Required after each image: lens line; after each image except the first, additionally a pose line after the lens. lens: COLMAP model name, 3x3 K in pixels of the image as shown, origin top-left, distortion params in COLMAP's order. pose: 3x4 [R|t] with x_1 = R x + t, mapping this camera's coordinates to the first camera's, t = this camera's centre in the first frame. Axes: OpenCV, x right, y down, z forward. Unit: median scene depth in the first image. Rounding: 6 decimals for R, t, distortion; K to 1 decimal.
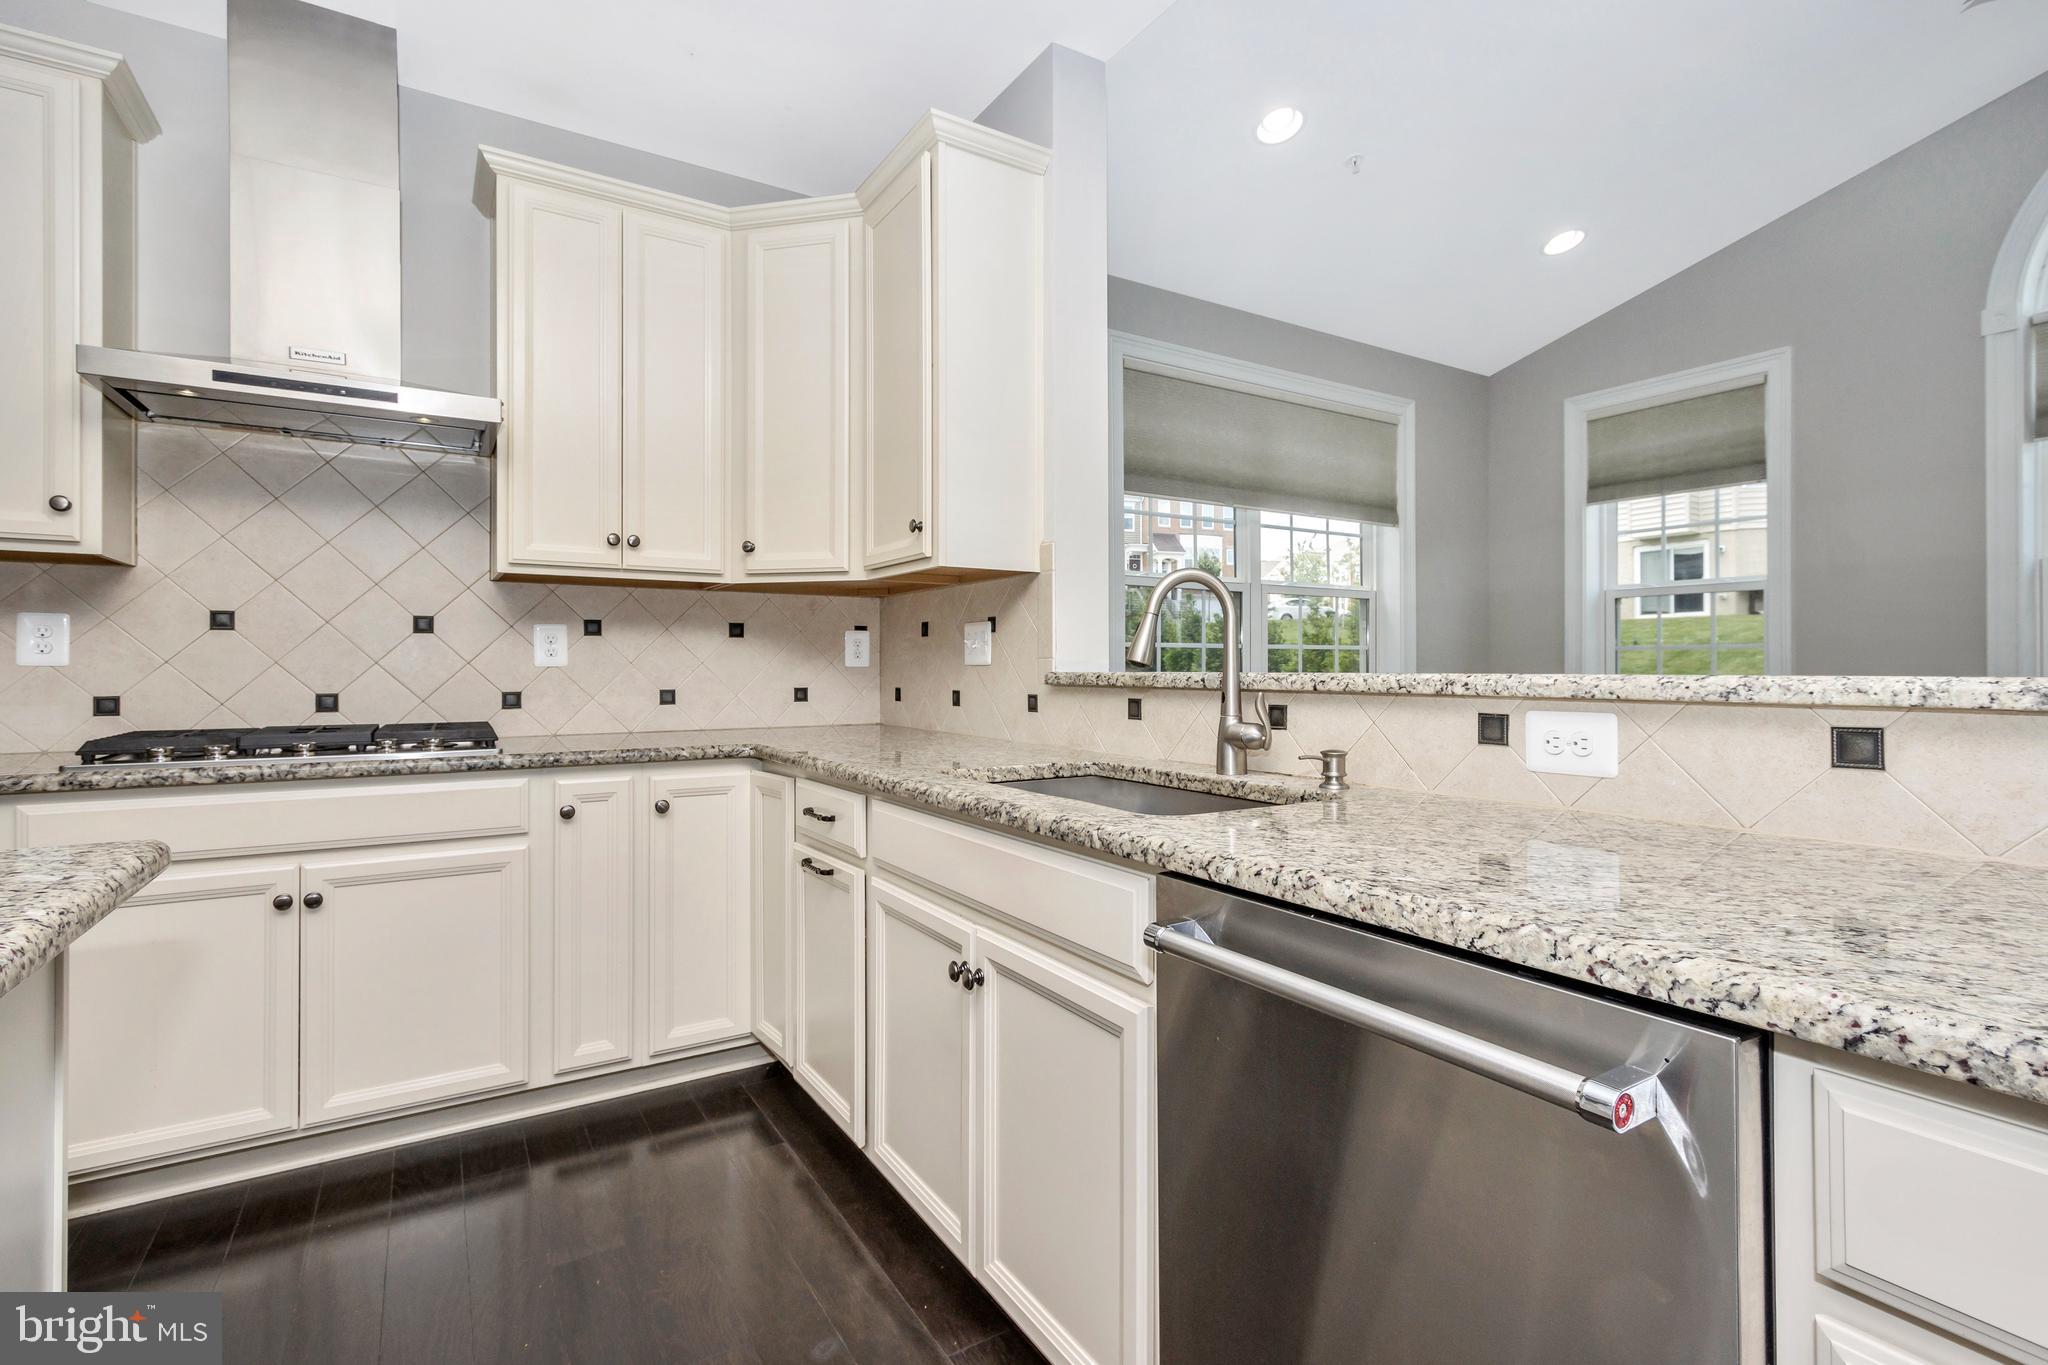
lens RADIAL K [[963.9, 0, 1035.2], [0, 963.9, 658.3], [0, 0, 1]] dist [0.010715, -0.000675]
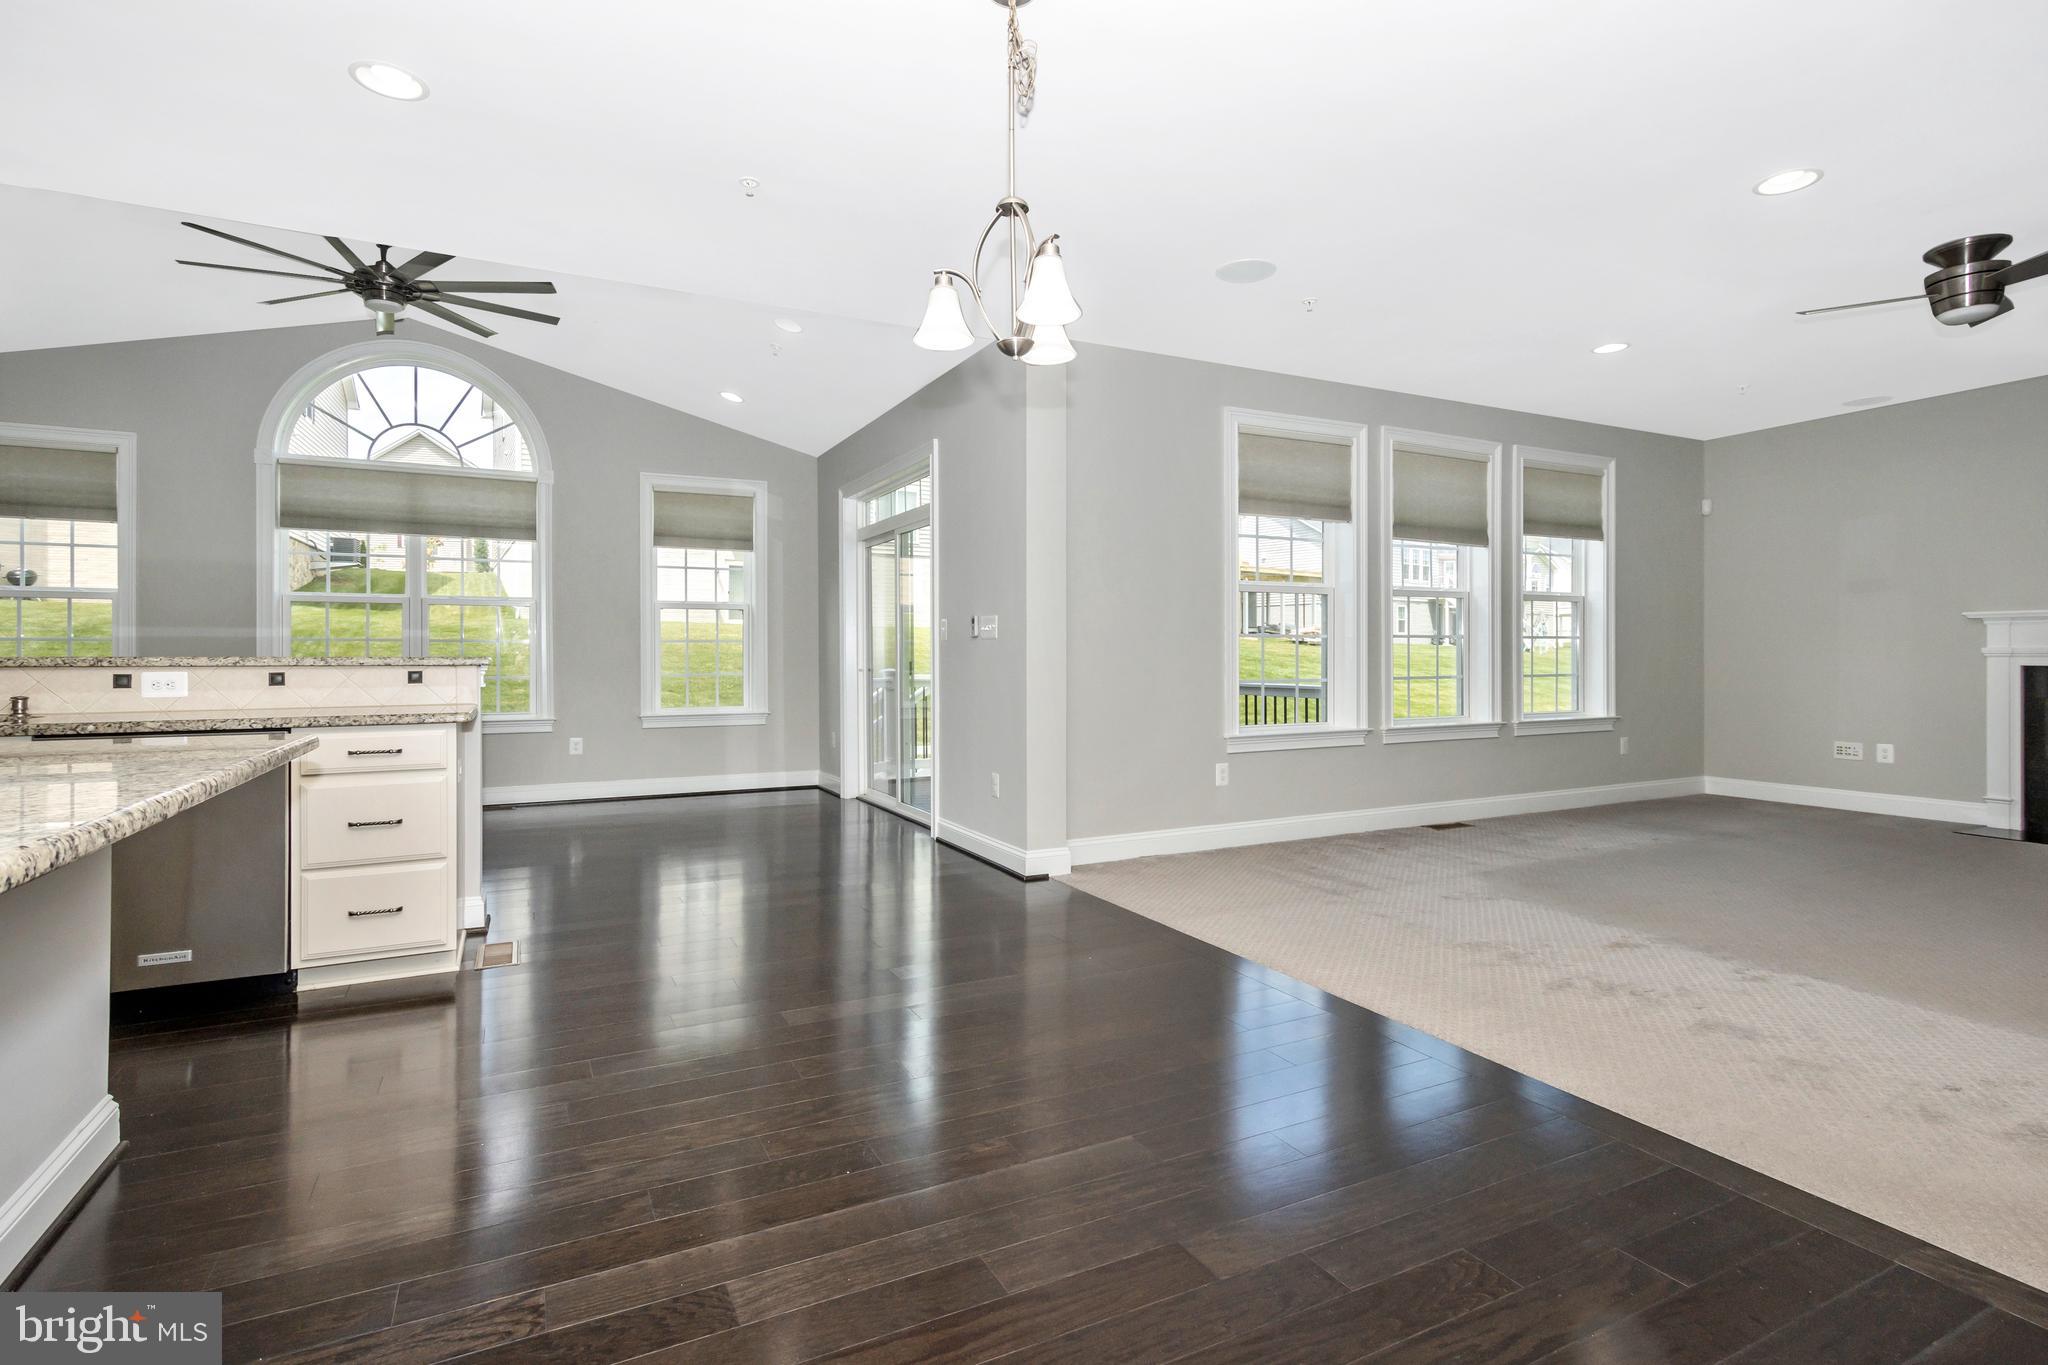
lens RADIAL K [[994.5, 0, 1024.1], [0, 994.5, 653.2], [0, 0, 1]] dist [0.008528, -0.000172]
pose [[0.097736, 0.003224, 0.995207, -0.984485], [-0.009793, 0.999949, -0.002277, -0.004540], [-0.995164, -0.009524, 0.097762, -0.795203]]
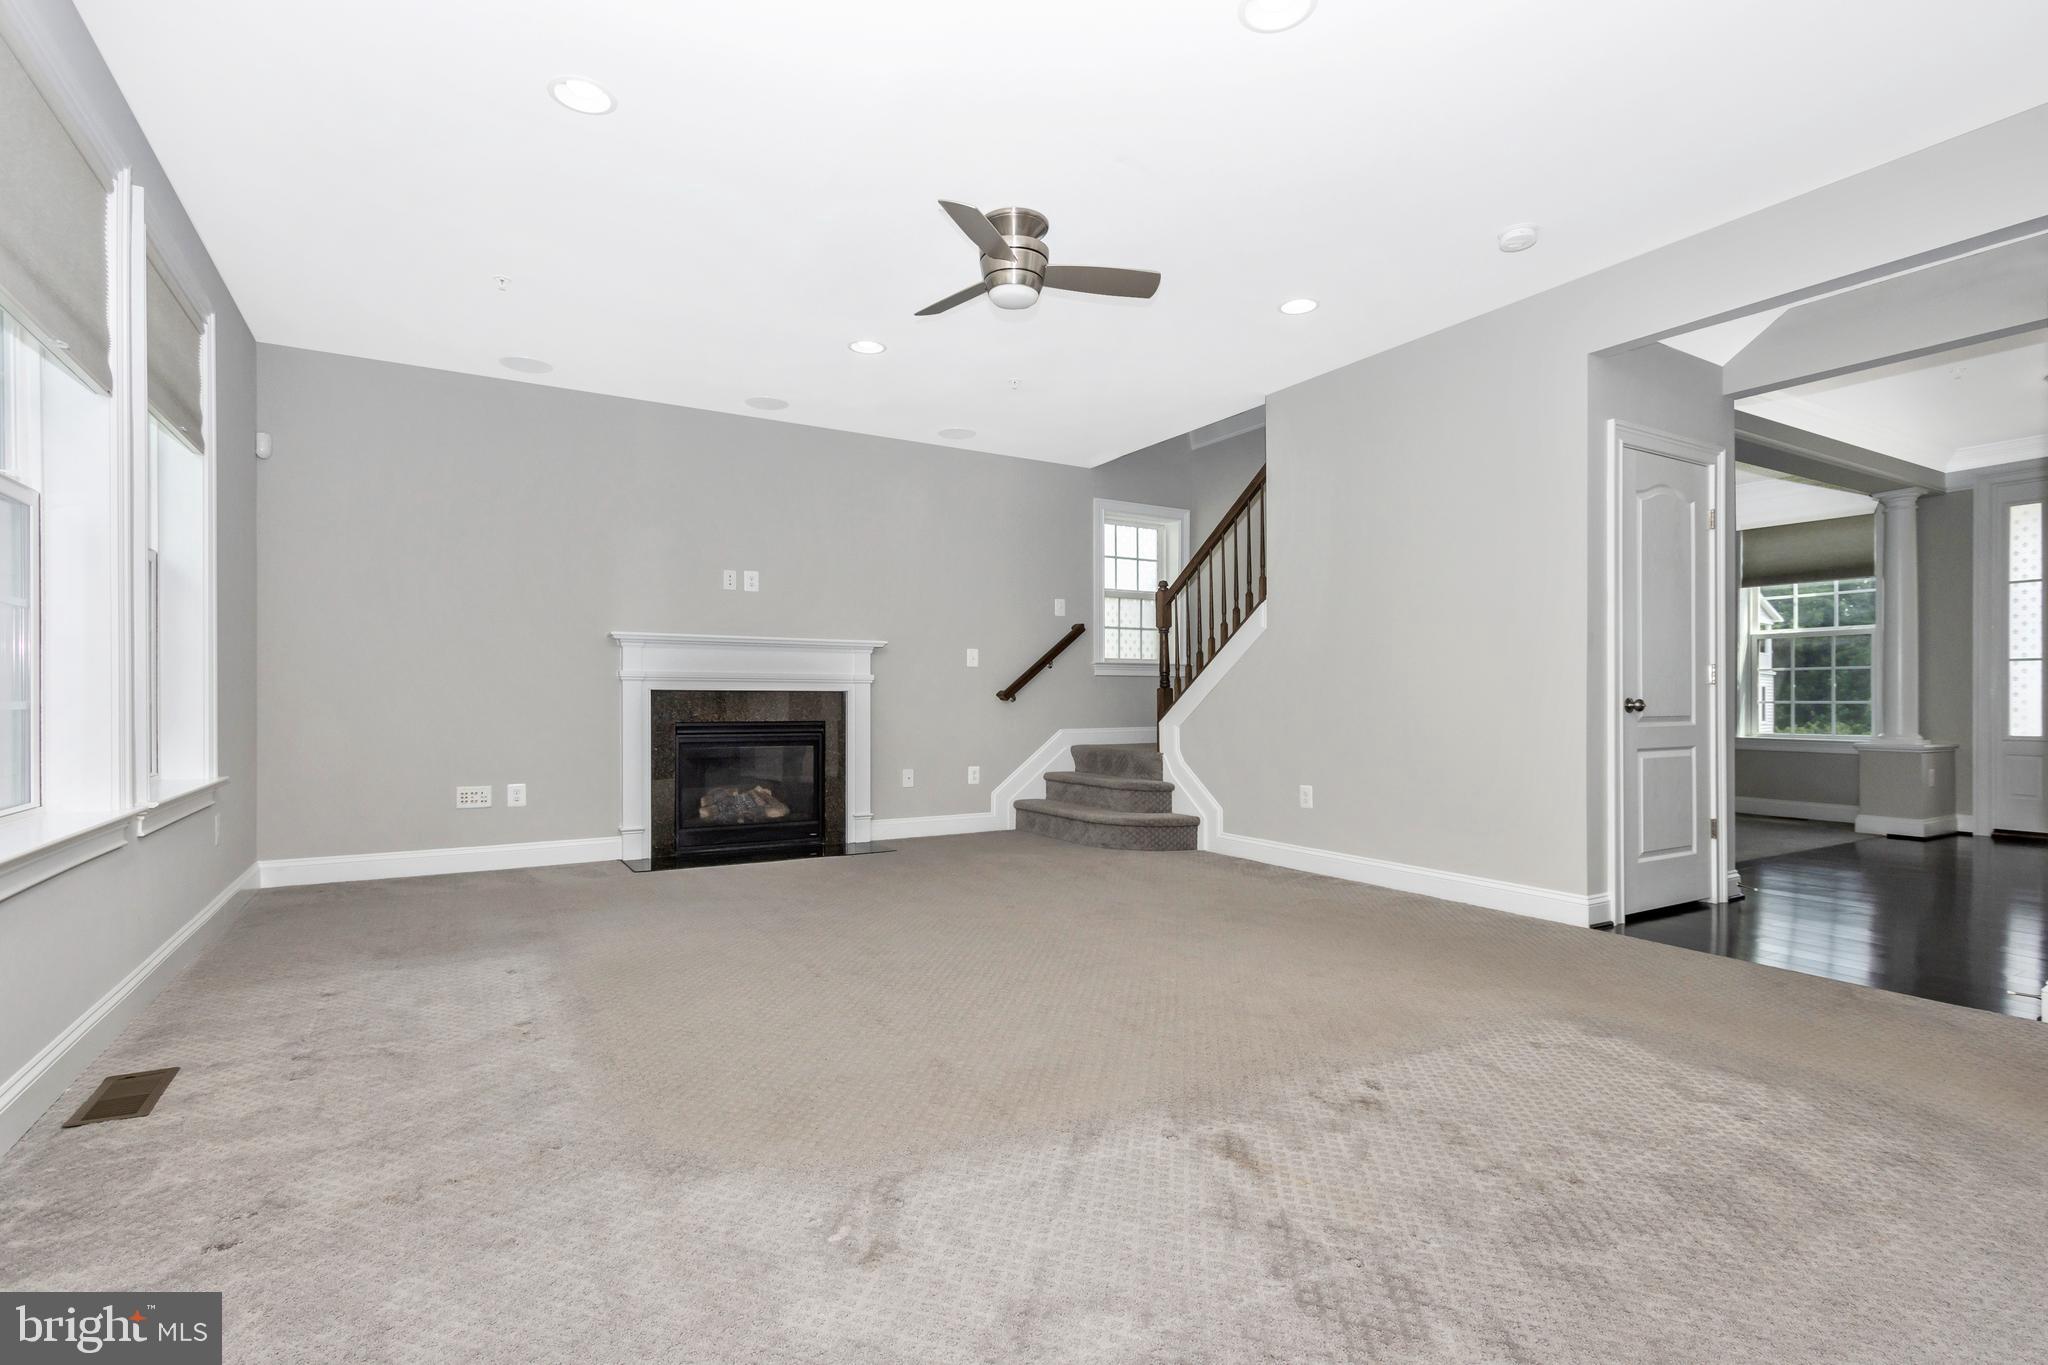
lens RADIAL K [[955.5, 0, 993.0], [0, 955.5, 705.4], [0, 0, 1]] dist [0.013975, 0.000290]
pose [[-0.998952, 0.000231, 0.045763, 0.775047], [-0.000168, 0.999962, -0.008722, 0.053841], [-0.045763, -0.008721, -0.998914, -0.736163]]
